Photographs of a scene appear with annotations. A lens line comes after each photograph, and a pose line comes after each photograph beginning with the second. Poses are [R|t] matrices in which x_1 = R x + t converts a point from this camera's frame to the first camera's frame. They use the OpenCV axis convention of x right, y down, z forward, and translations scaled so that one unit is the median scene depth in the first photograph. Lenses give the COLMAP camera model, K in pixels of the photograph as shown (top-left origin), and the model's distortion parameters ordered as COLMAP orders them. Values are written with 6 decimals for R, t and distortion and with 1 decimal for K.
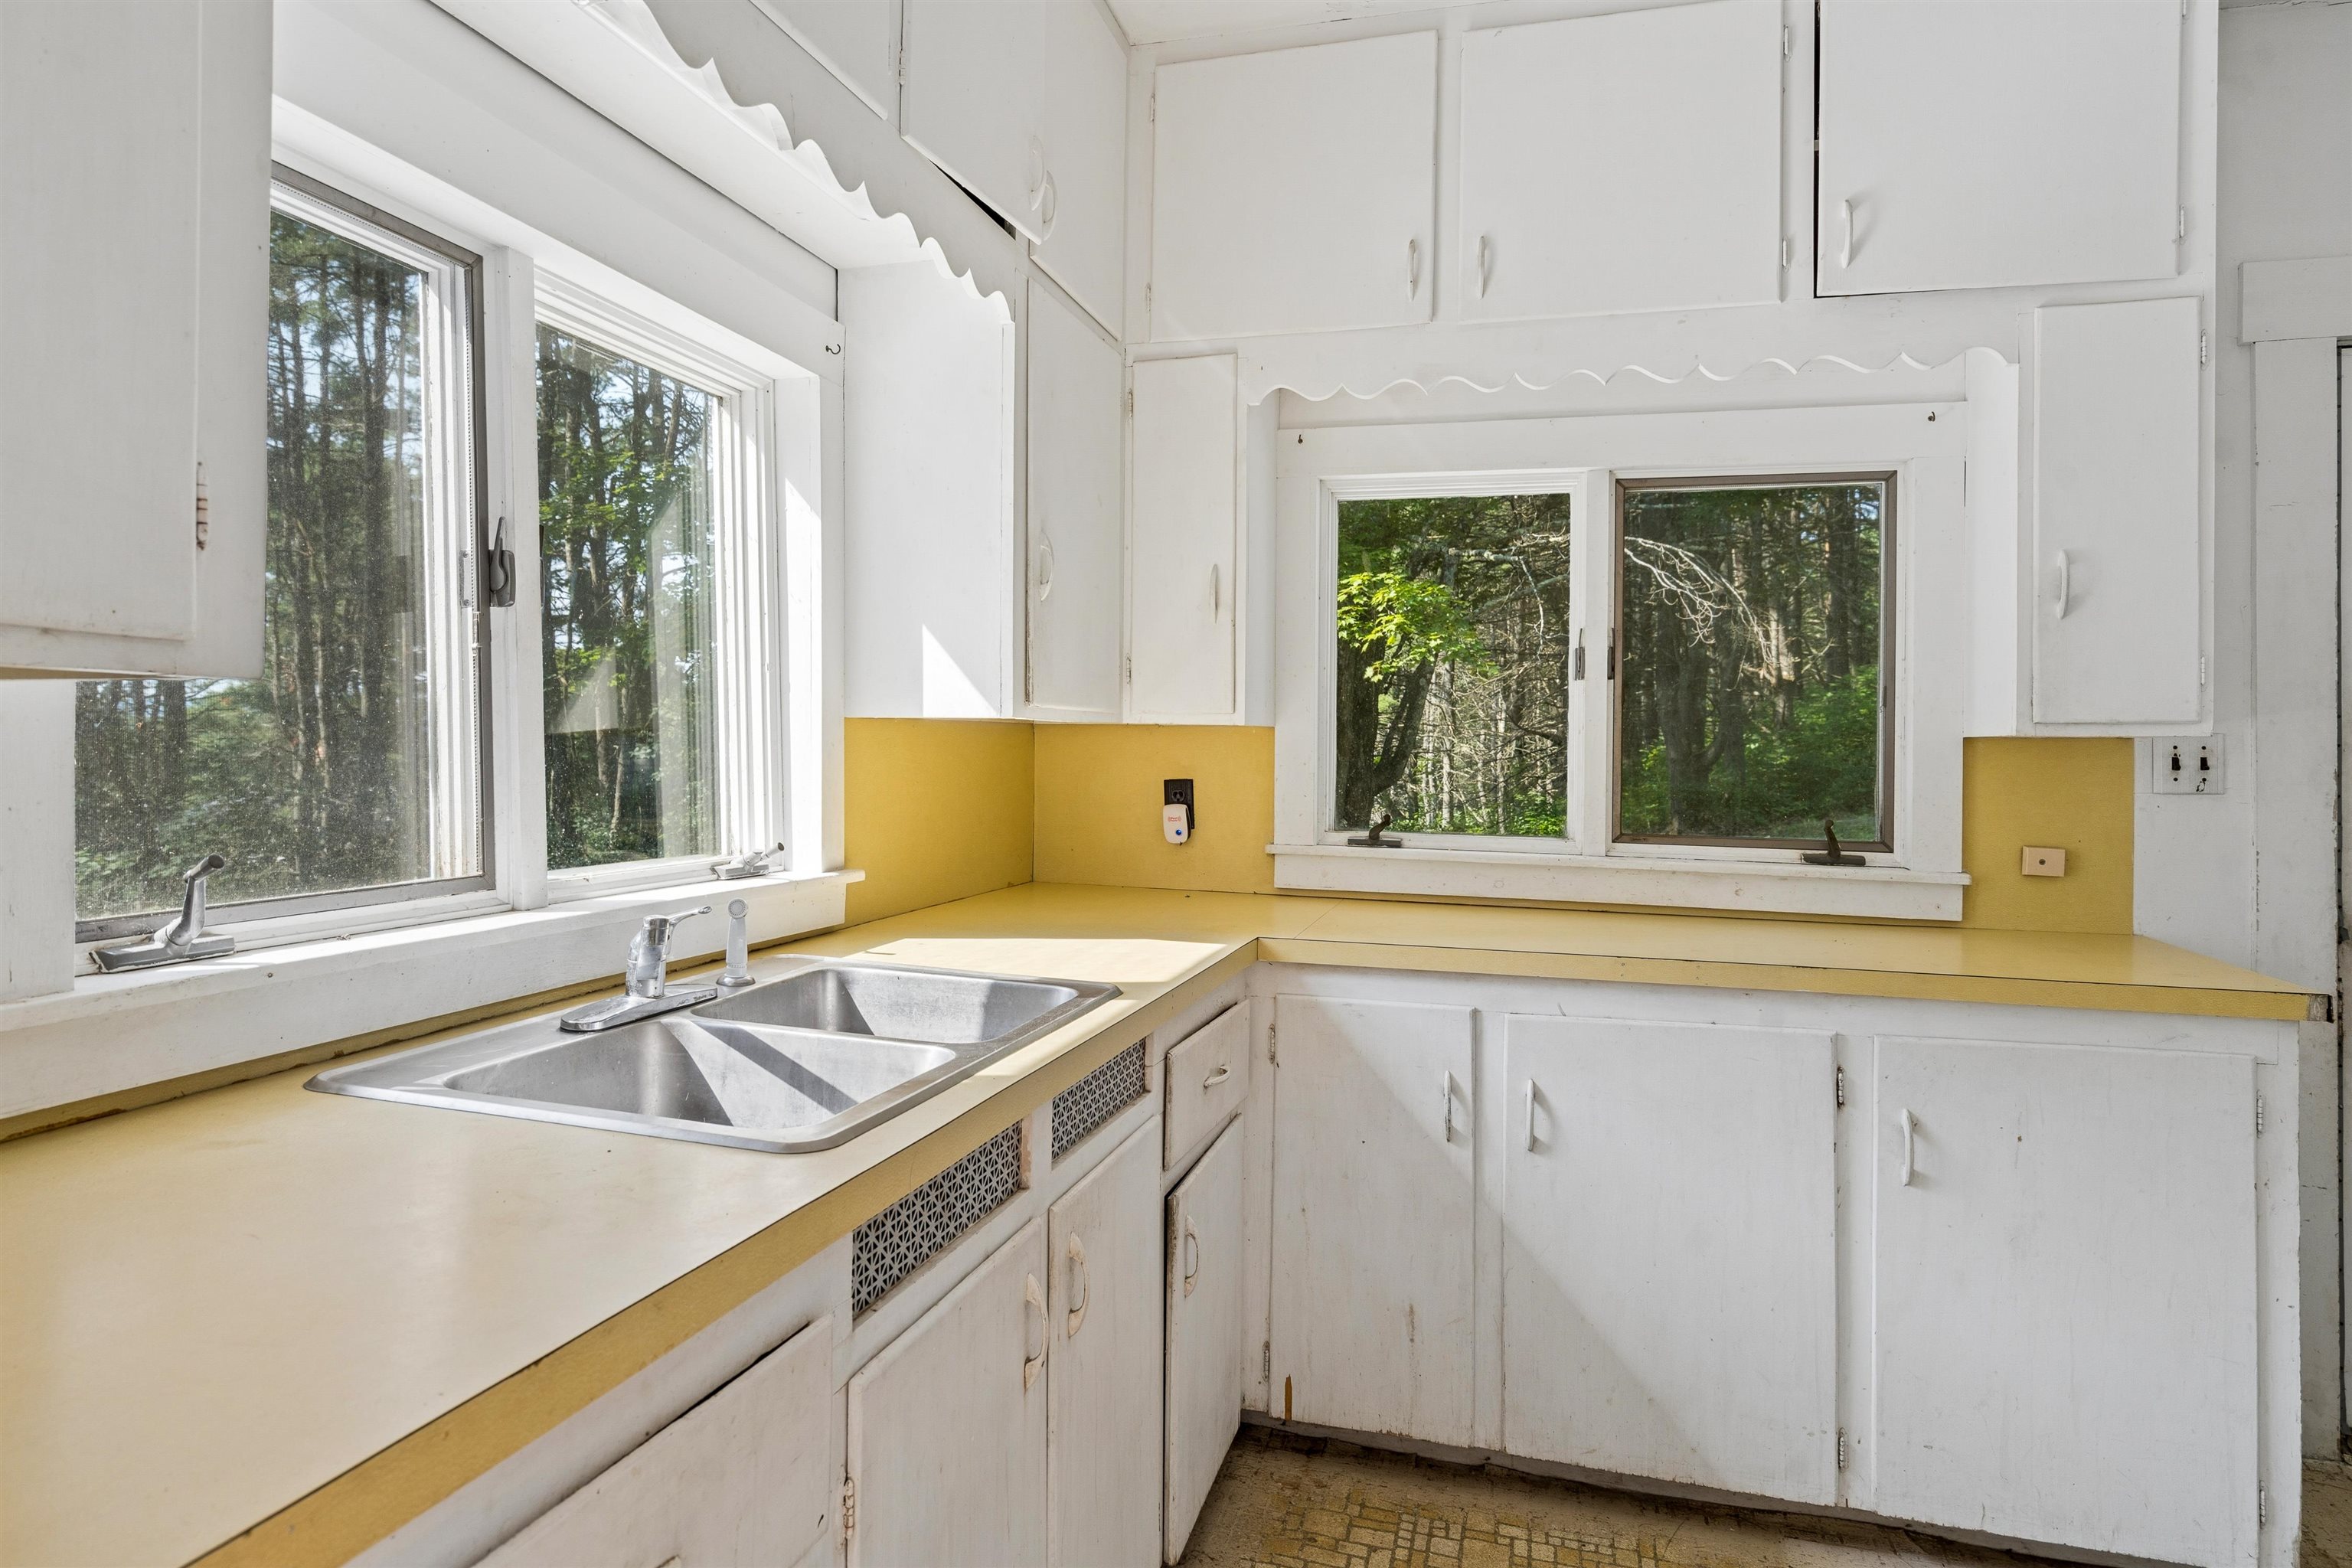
lens RADIAL K [[1369.8, 0, 1143.5], [0, 1369.8, 744.7], [0, 0, 1]] dist [0.036230, 0.001837]
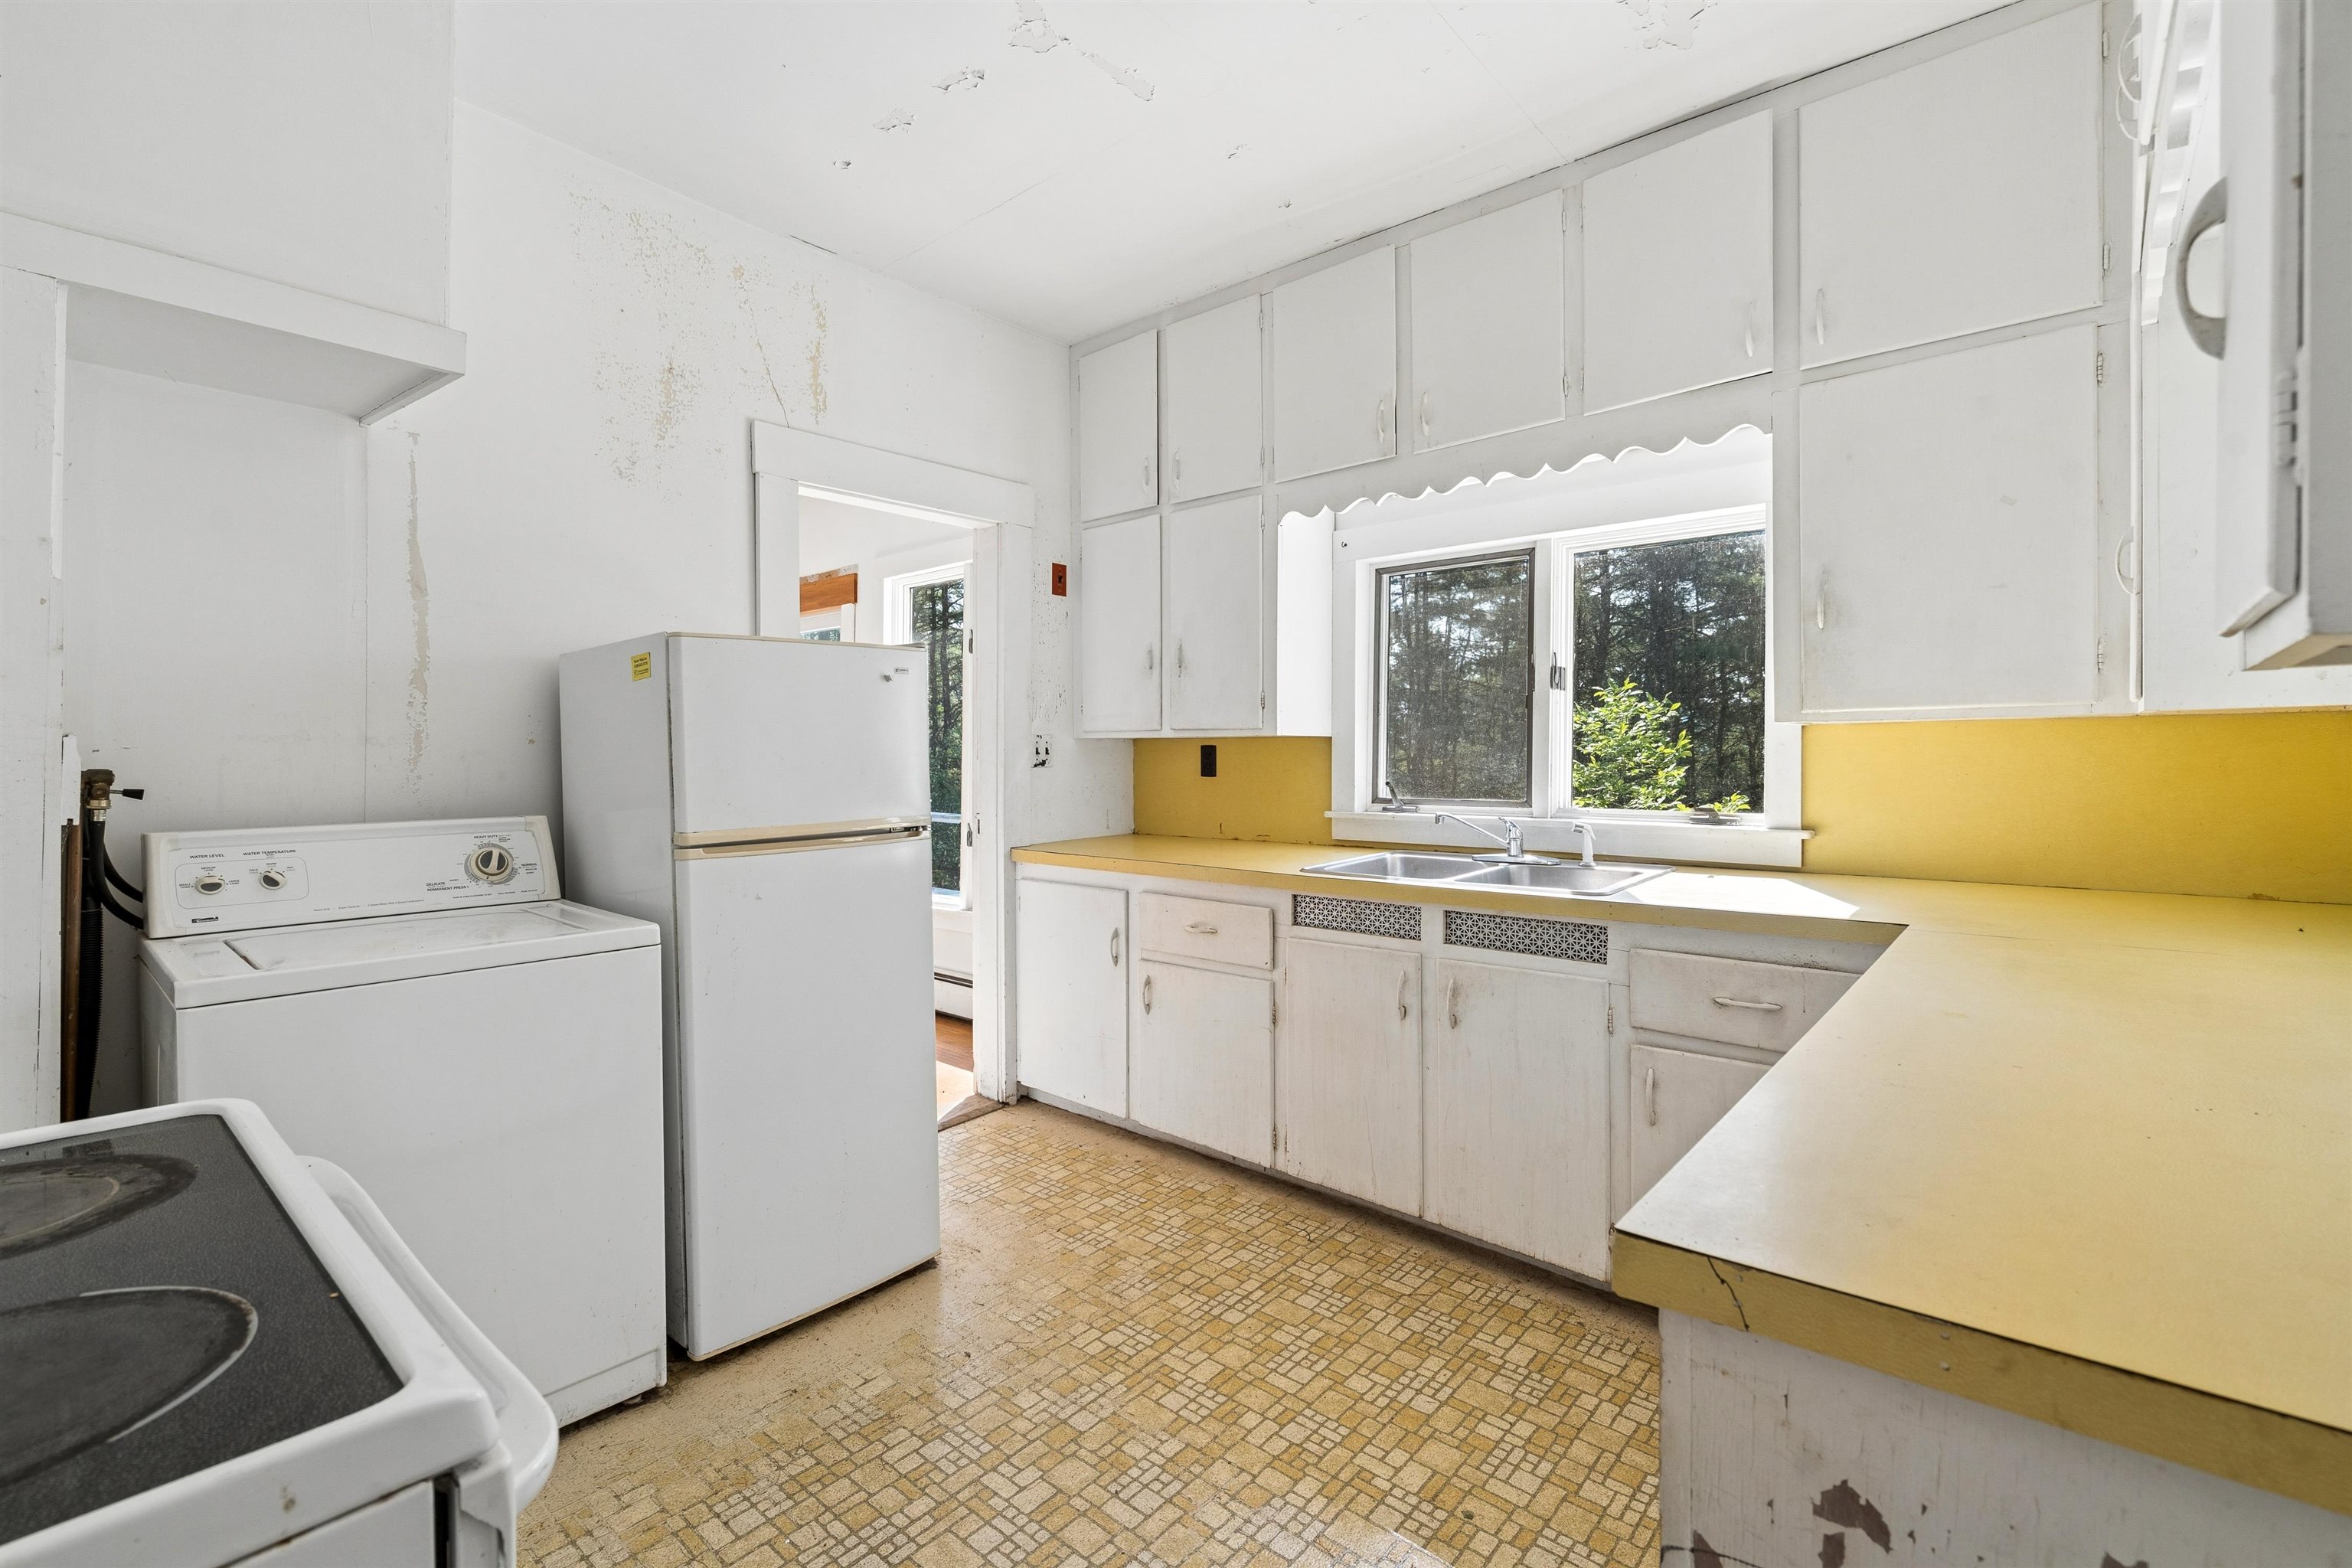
lens RADIAL K [[1057.1, 0, 1175.4], [0, 1057.1, 775.6], [0, 0, 1]] dist [-0.001623, 0.002173]
pose [[-0.407682, 0.009825, -0.913071, 1.077618], [0.003460, 0.999952, 0.009215, 0.020263], [0.913118, 0.000598, -0.407696, 0.863805]]
